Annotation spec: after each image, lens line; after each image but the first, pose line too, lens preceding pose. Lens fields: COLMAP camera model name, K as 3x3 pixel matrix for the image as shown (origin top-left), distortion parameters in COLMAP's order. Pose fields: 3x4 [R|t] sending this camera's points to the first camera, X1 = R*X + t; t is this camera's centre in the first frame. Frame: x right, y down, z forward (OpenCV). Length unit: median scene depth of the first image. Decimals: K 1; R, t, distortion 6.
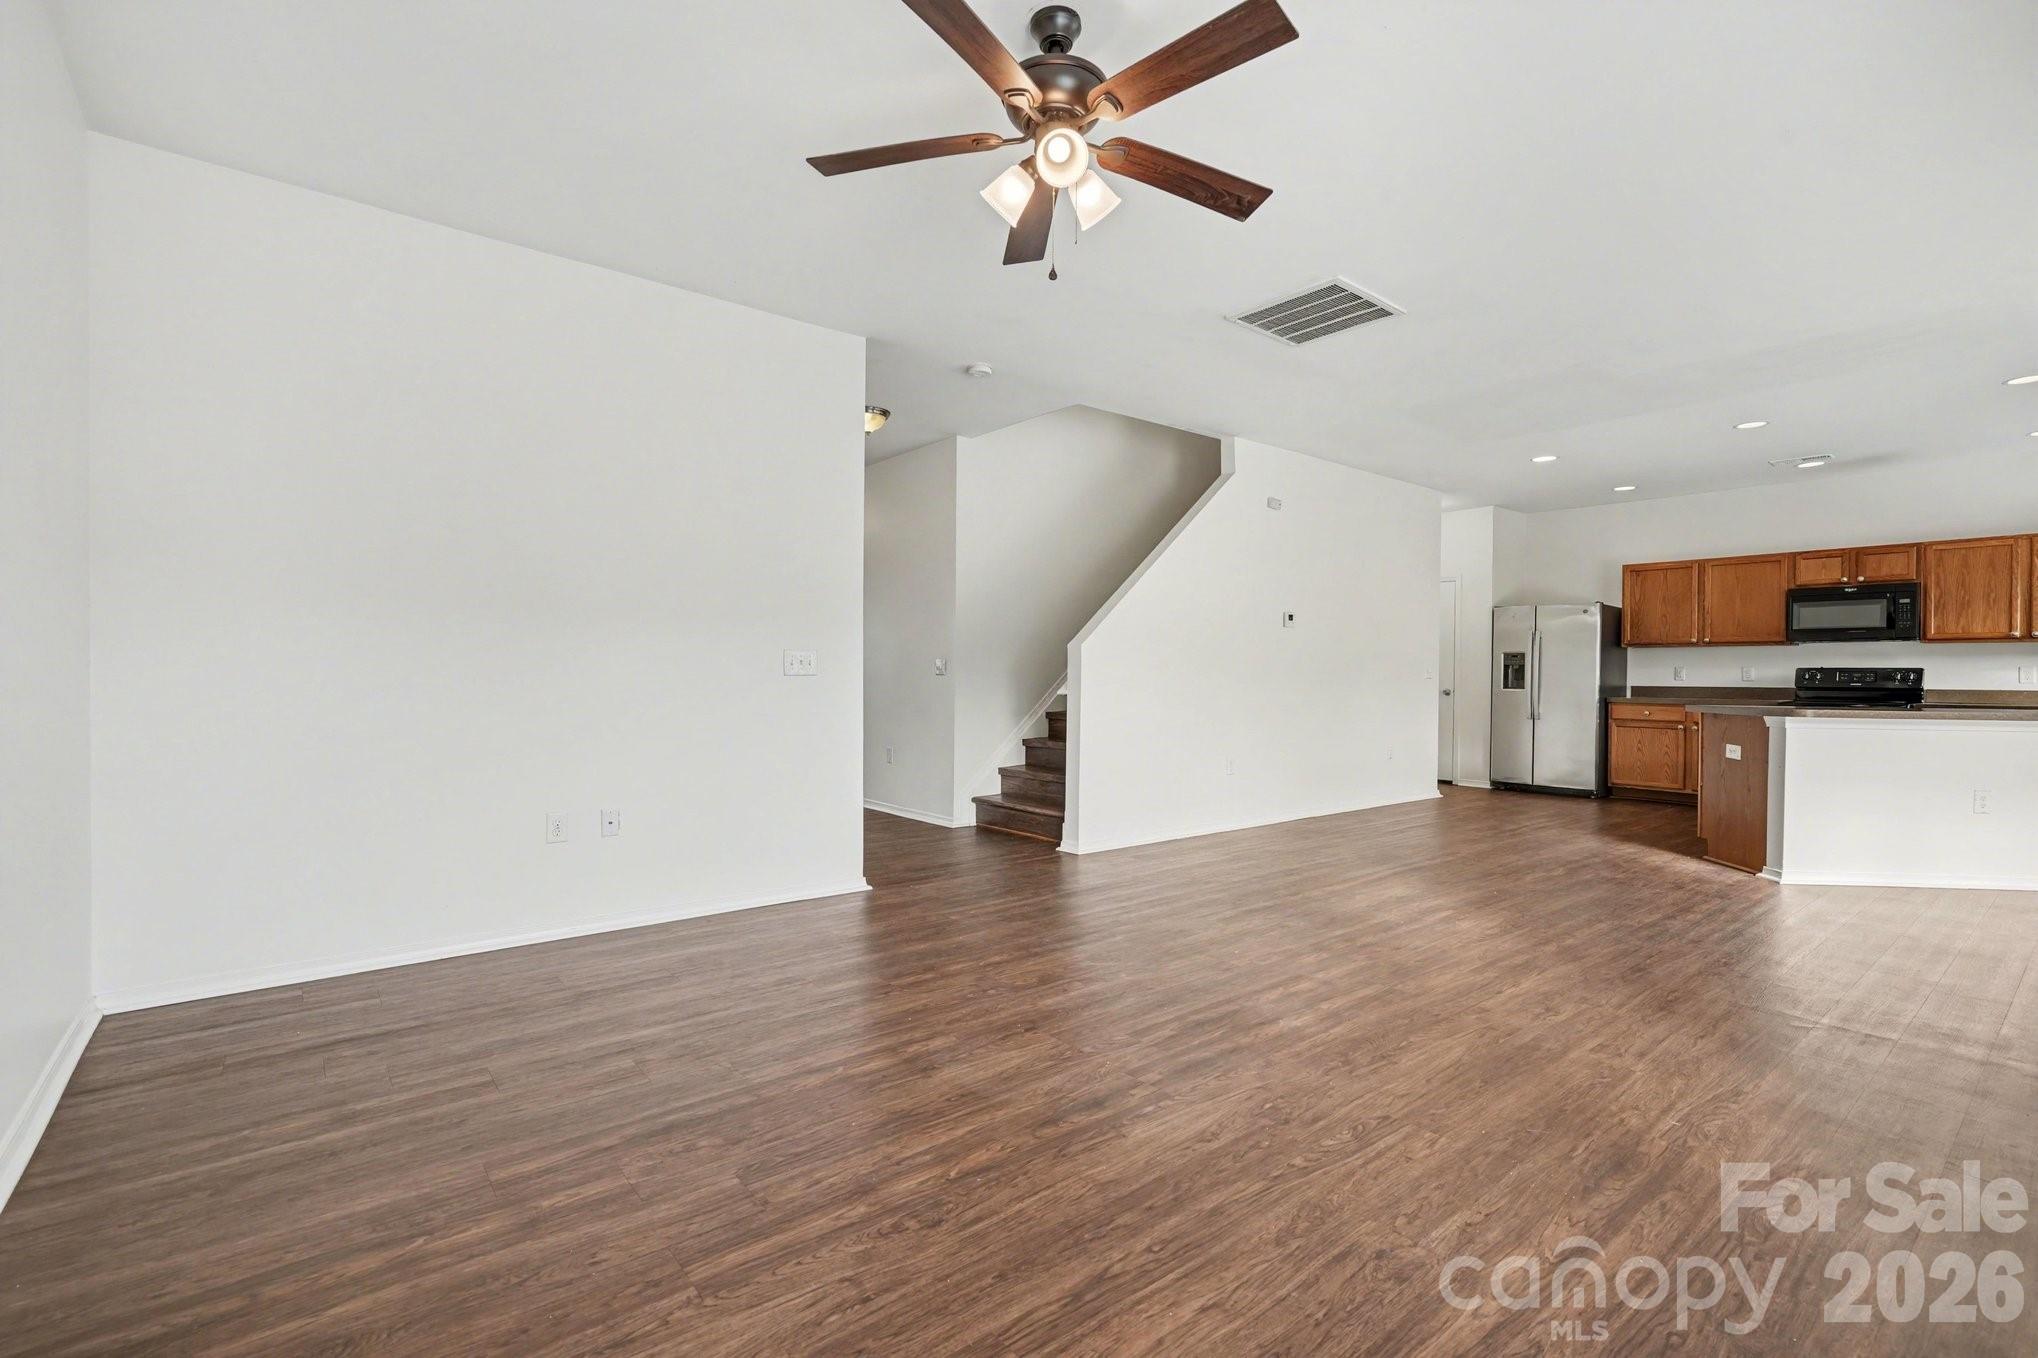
lens RADIAL K [[920.9, 0, 1011.6], [0, 920.9, 680.4], [0, 0, 1]] dist [-0.003882, 0.000284]
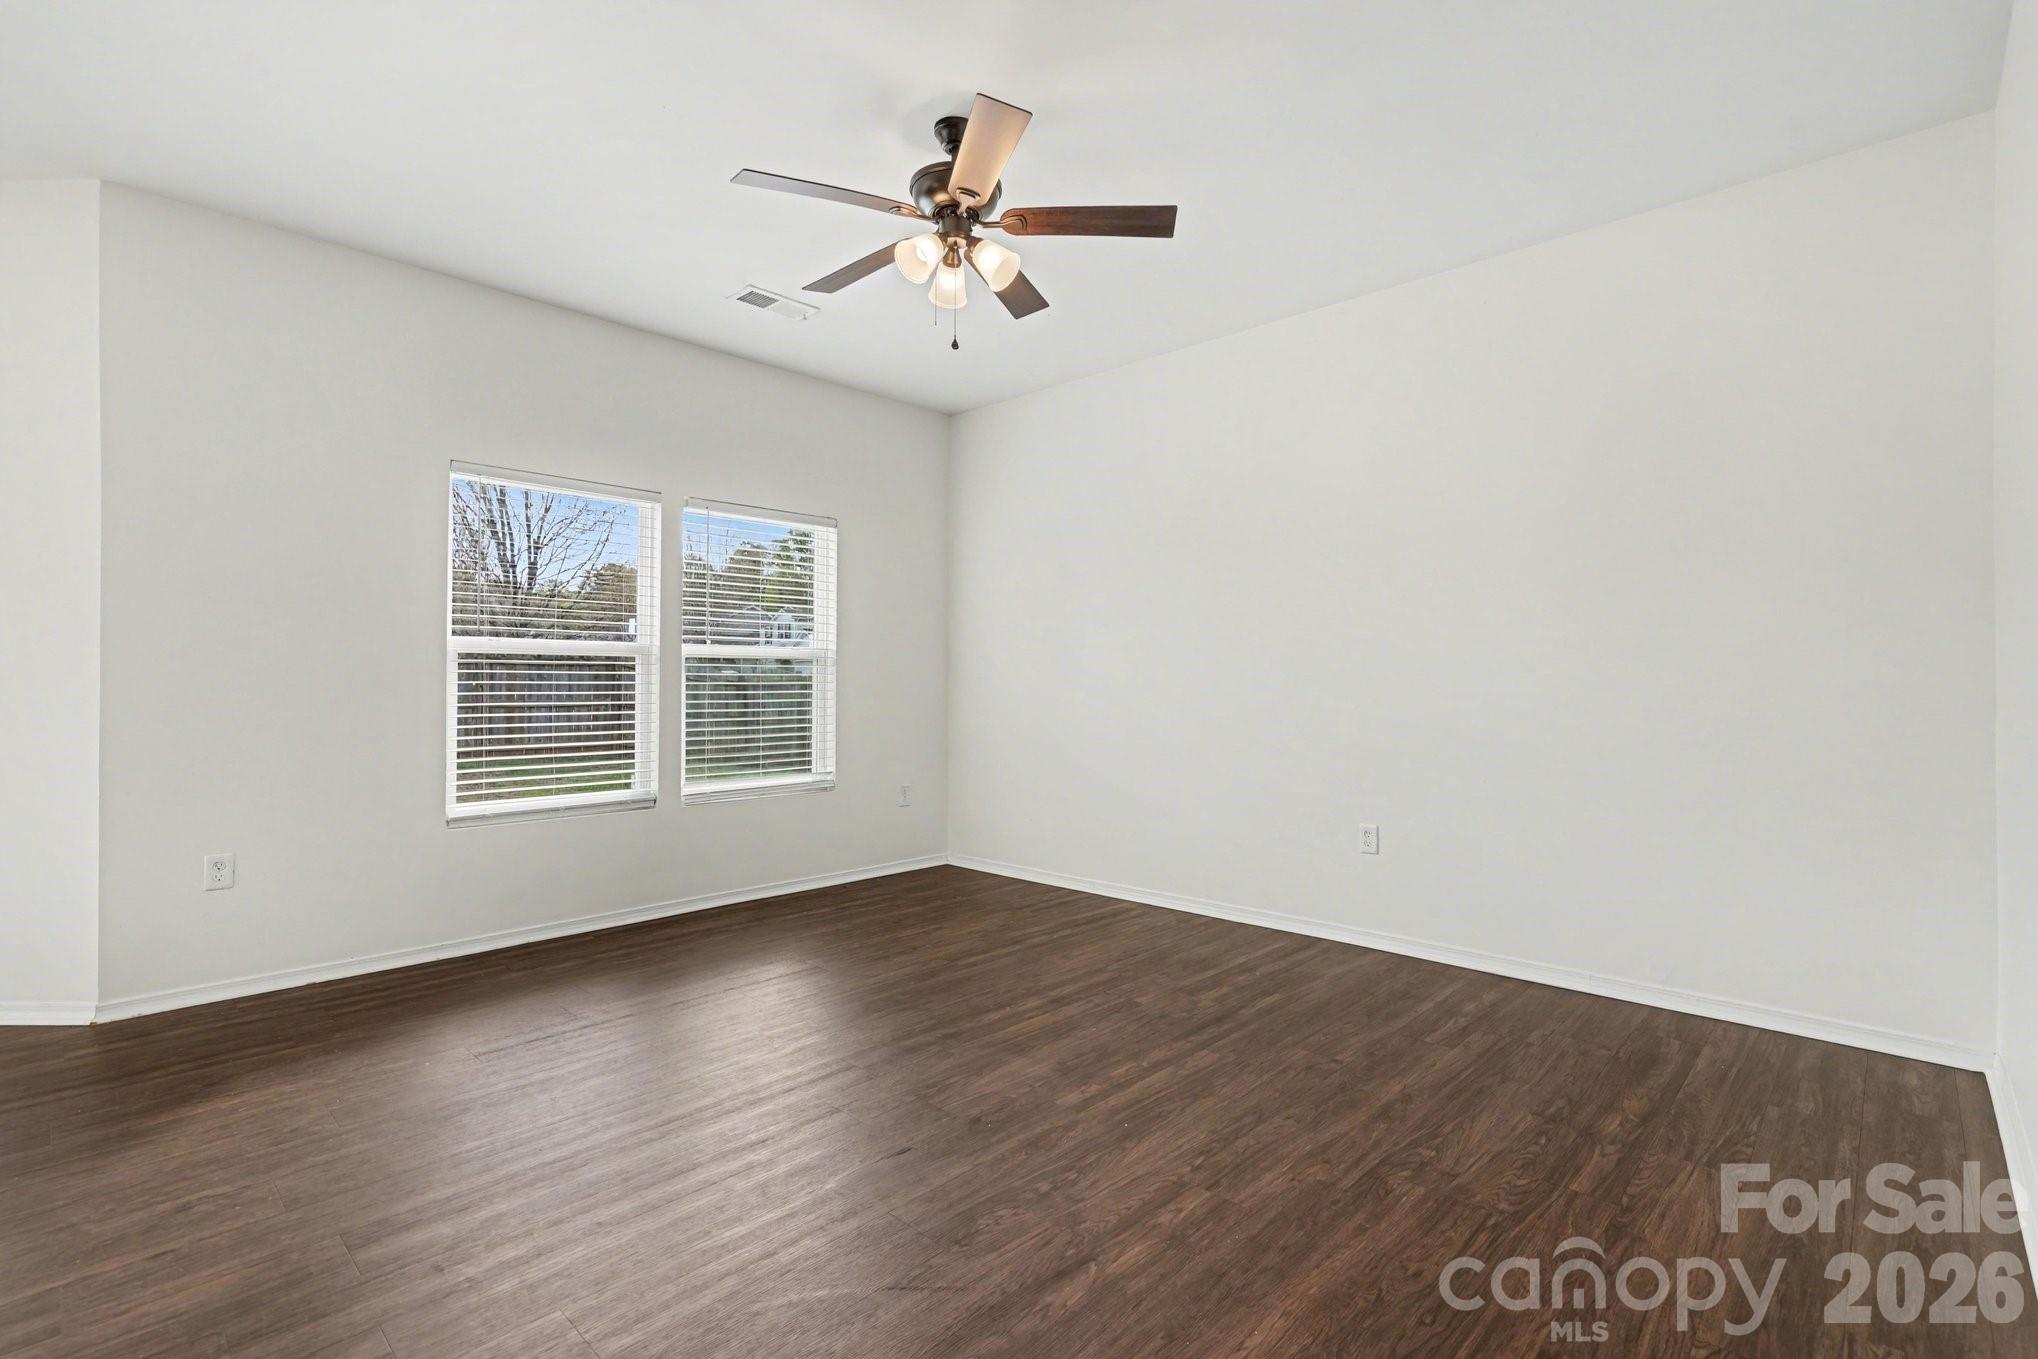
lens RADIAL K [[920.9, 0, 1018.3], [0, 920.9, 683.1], [0, 0, 1]] dist [-0.003882, 0.000284]
pose [[-0.991754, -0.004382, -0.128080, 0.105977], [-0.003626, 0.999975, -0.006130, -0.015071], [0.128104, -0.005615, -0.991745, 2.162012]]
